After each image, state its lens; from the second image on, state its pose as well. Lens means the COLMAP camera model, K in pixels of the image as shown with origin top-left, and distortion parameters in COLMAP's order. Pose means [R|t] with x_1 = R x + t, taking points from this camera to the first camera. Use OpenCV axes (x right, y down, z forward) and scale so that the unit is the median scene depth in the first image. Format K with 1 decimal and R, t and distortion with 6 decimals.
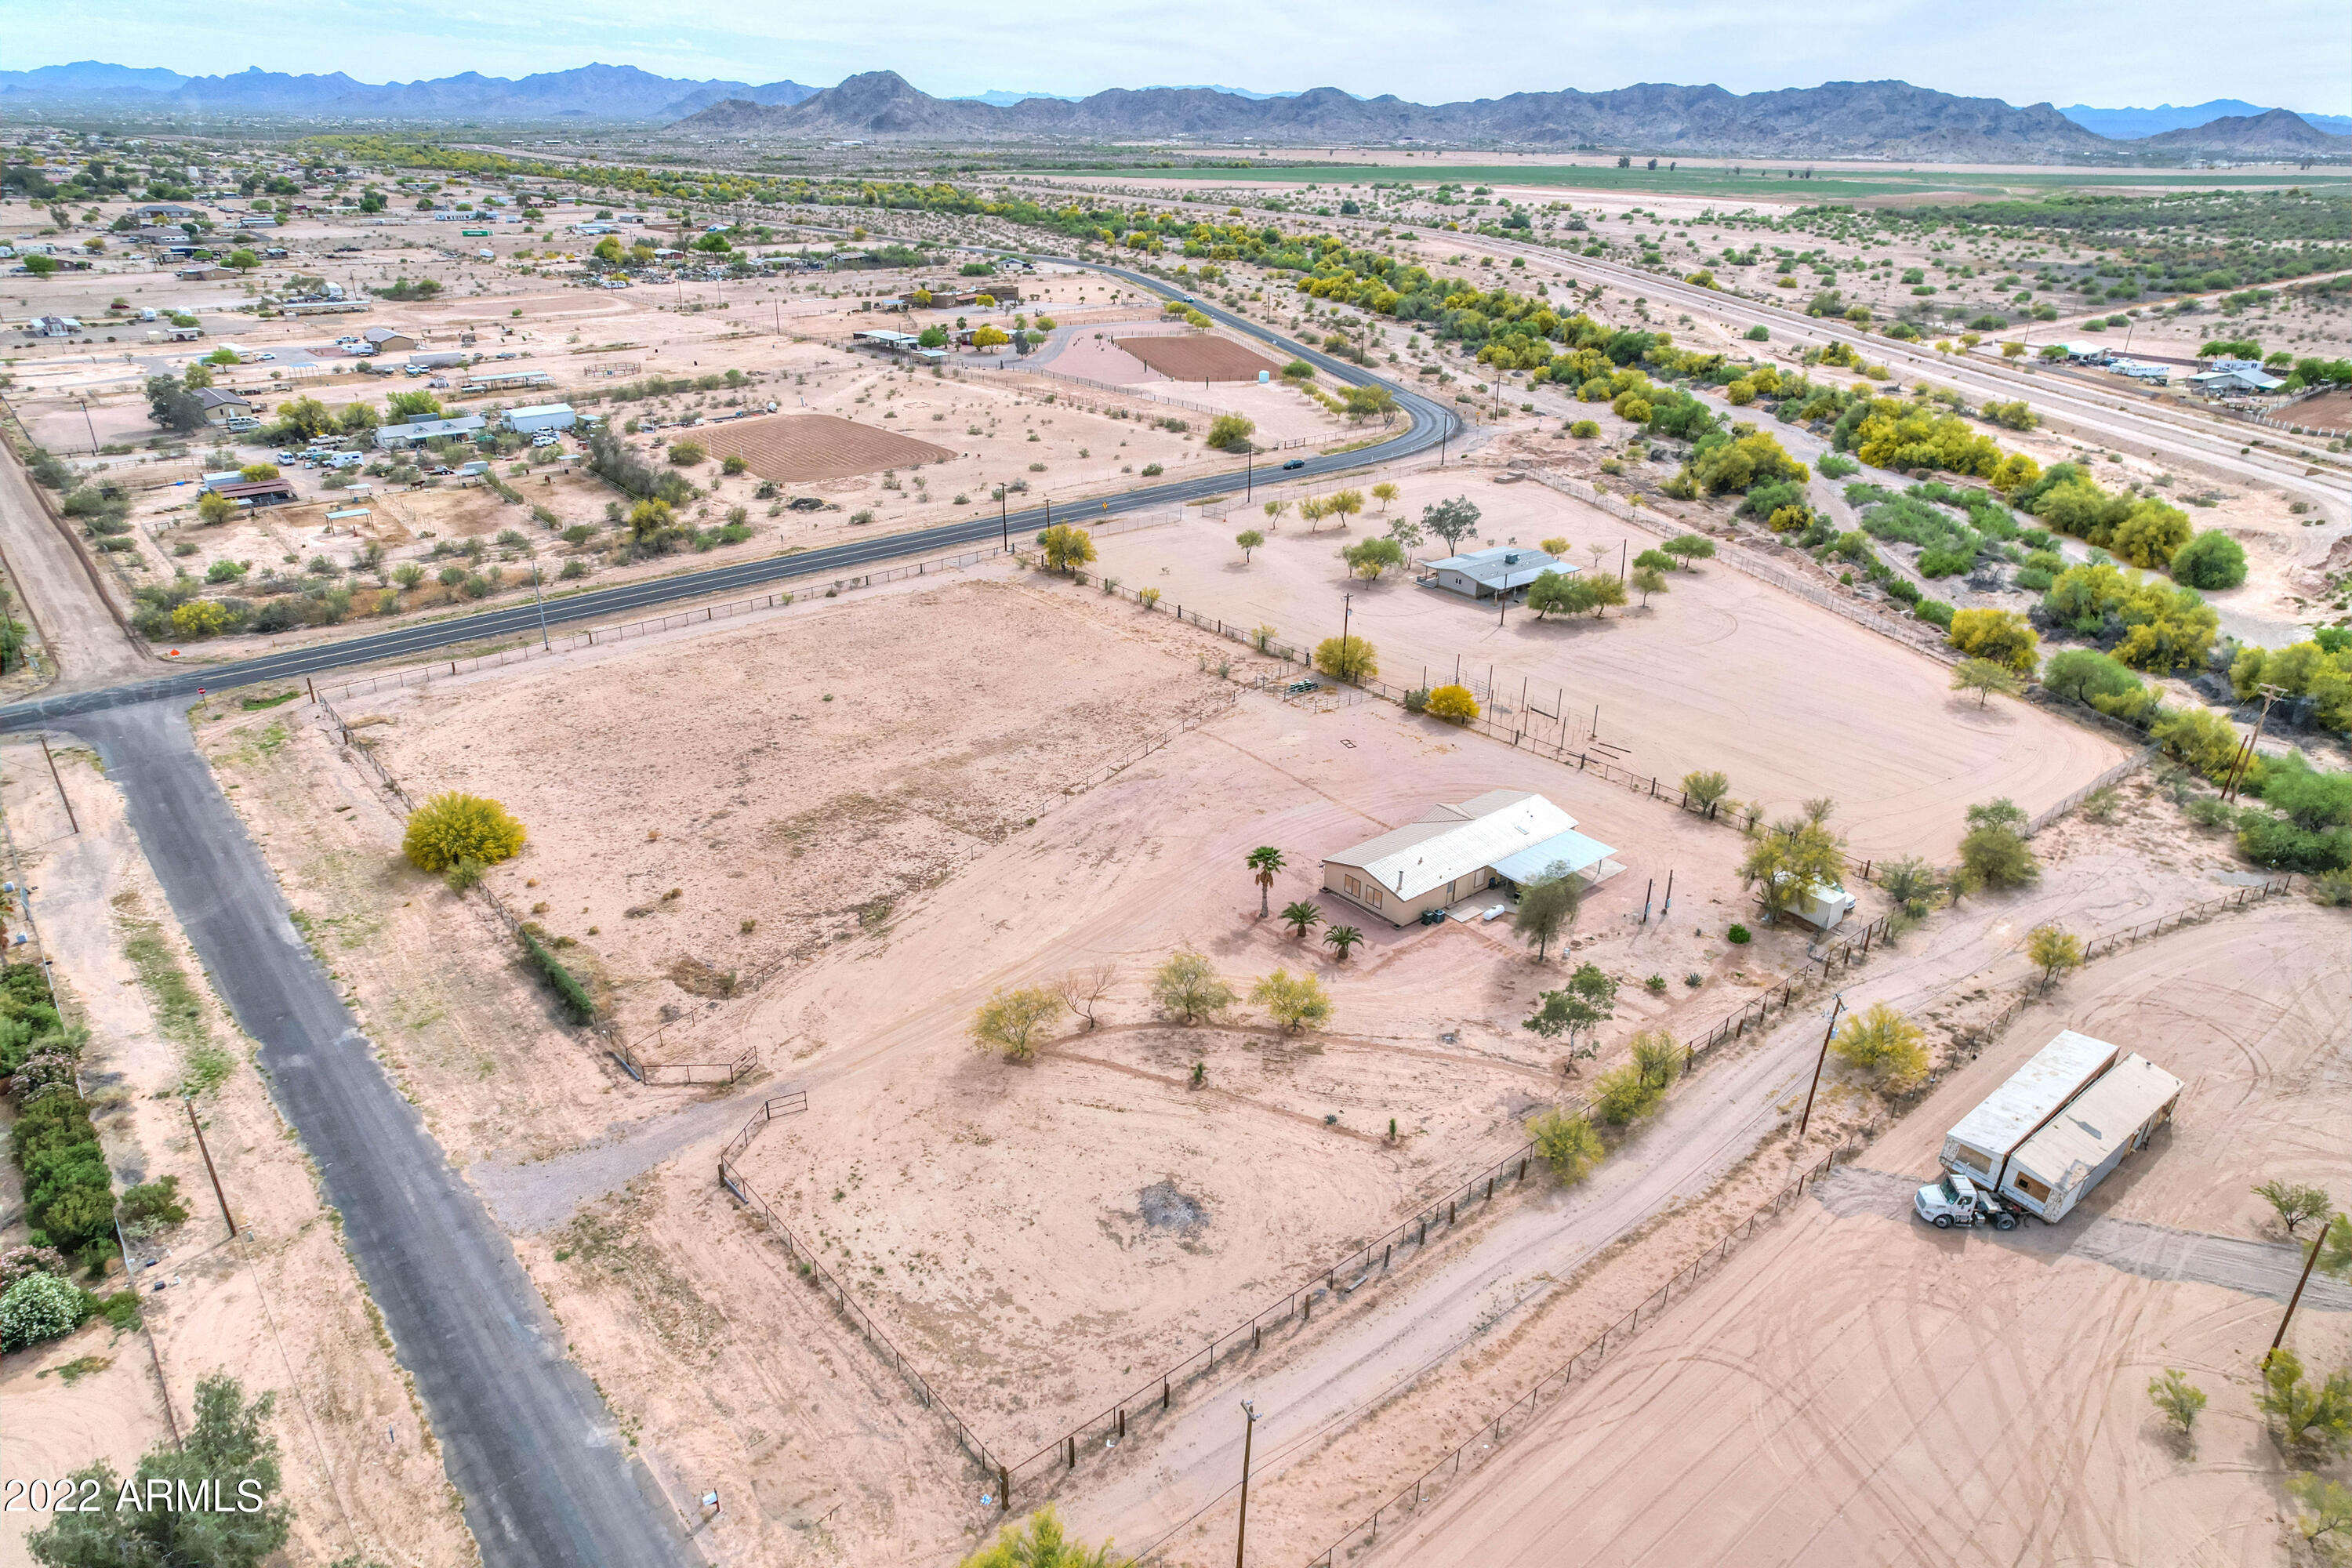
lens RADIAL K [[1496.0, 0, 1176.5], [0, 1496.0, 804.6], [0, 0, 1]] dist [-0.077894, 0.072422]
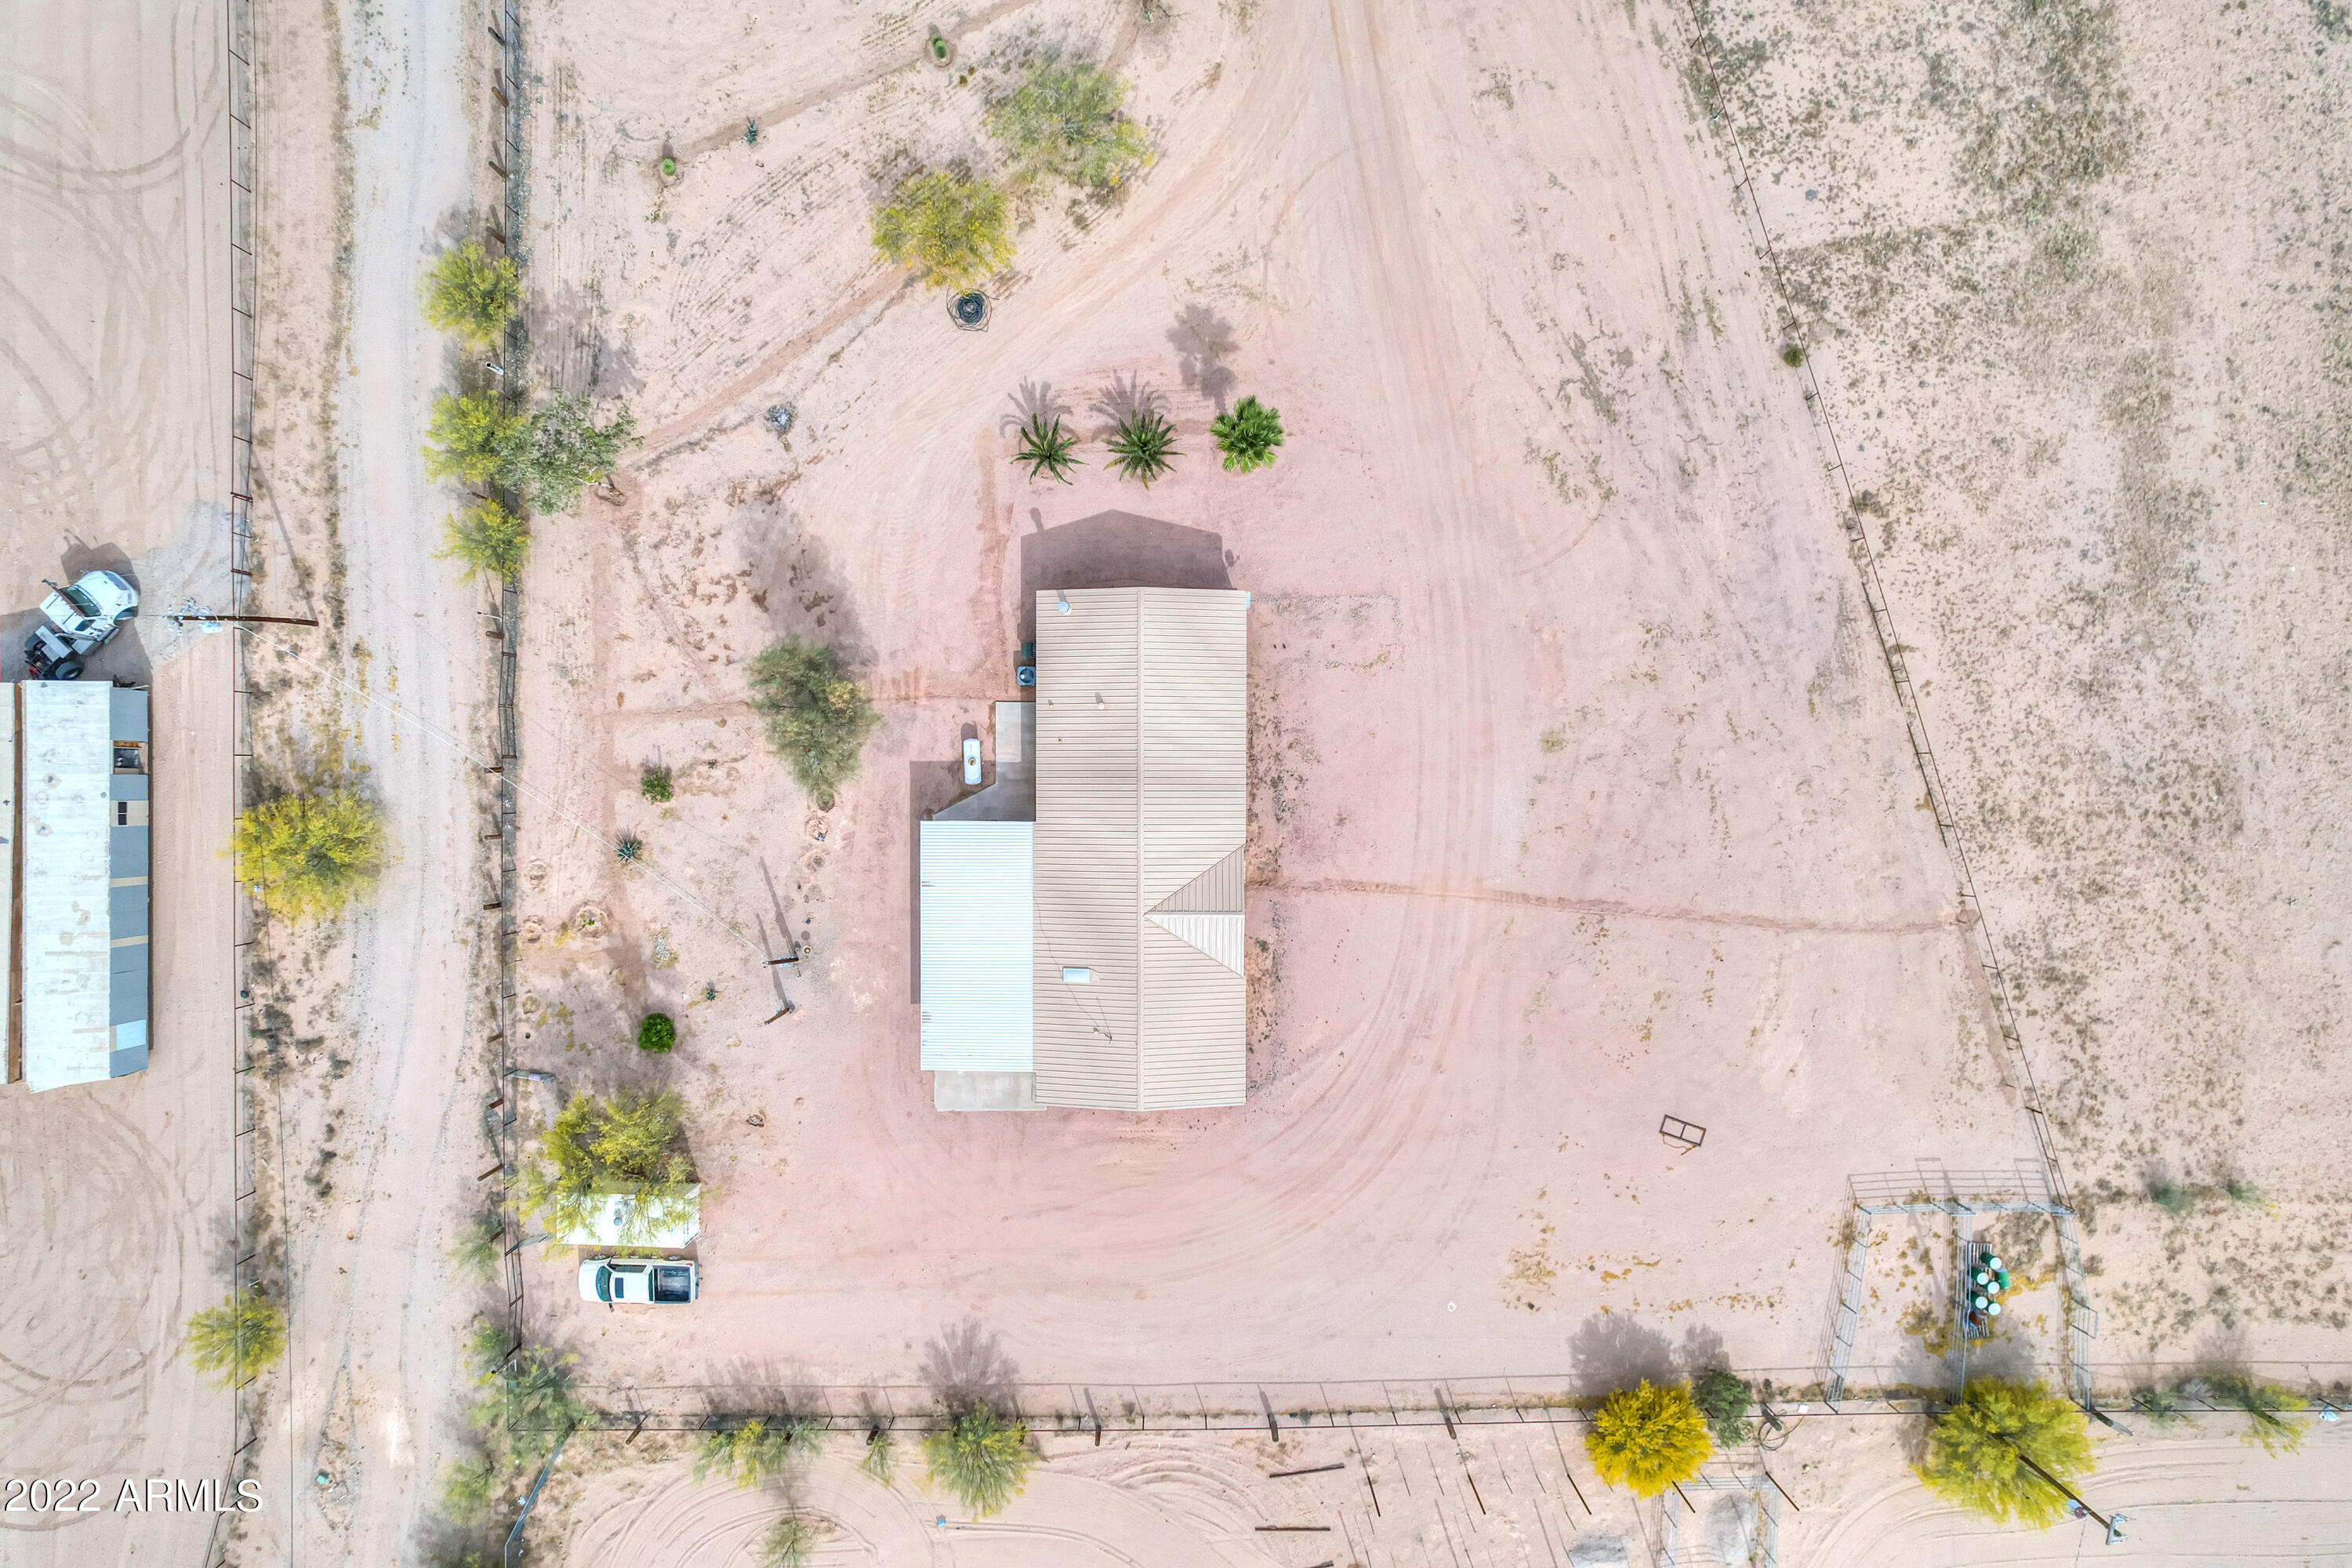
lens RADIAL K [[1496.0, 0, 1176.5], [0, 1496.0, 804.6], [0, 0, 1]] dist [-0.077894, 0.072422]
pose [[-0.642381, 0.766373, -0.004355, 0.131067], [-0.336047, -0.276561, 0.900326, -0.343161], [0.688781, 0.579815, 0.435195, 0.600124]]
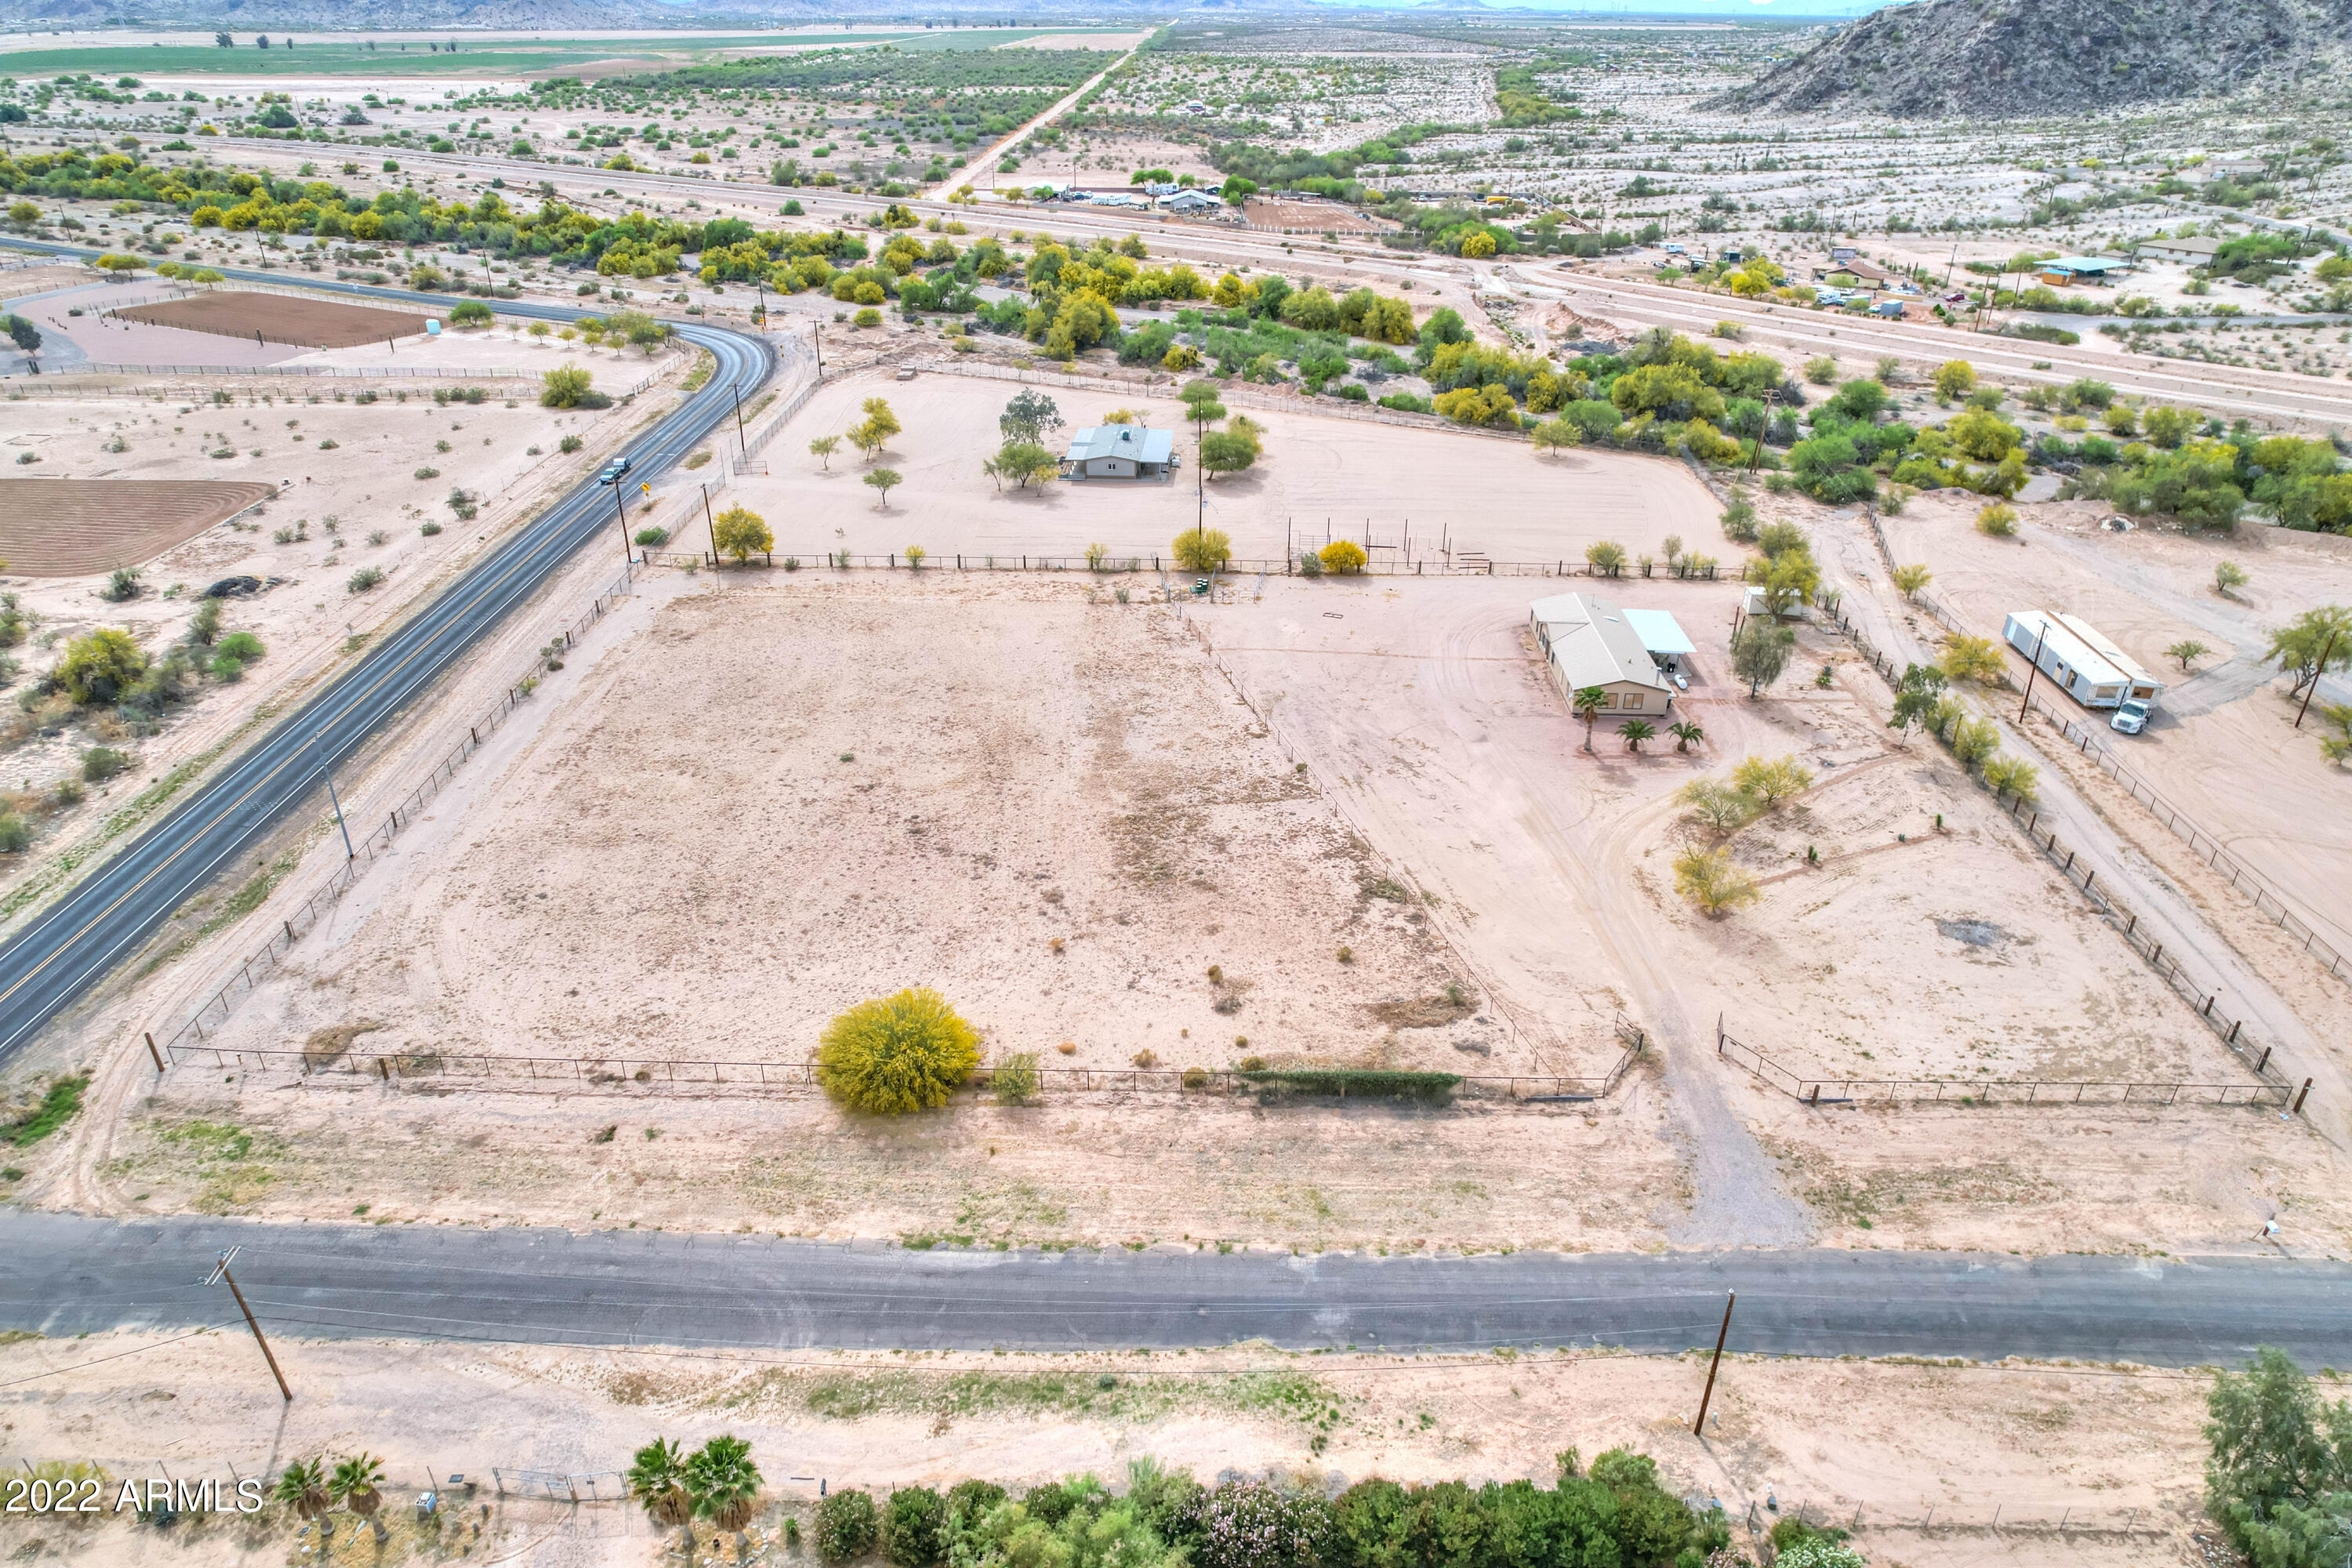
lens RADIAL K [[1497.0, 0, 1178.4], [0, 1497.0, 798.7], [0, 0, 1]] dist [-0.074222, 0.068720]
pose [[0.662268, -0.364962, 0.654373, -0.648945], [0.318648, 0.927625, 0.194871, -0.150554], [-0.678134, 0.079458, 0.730631, 0.295041]]
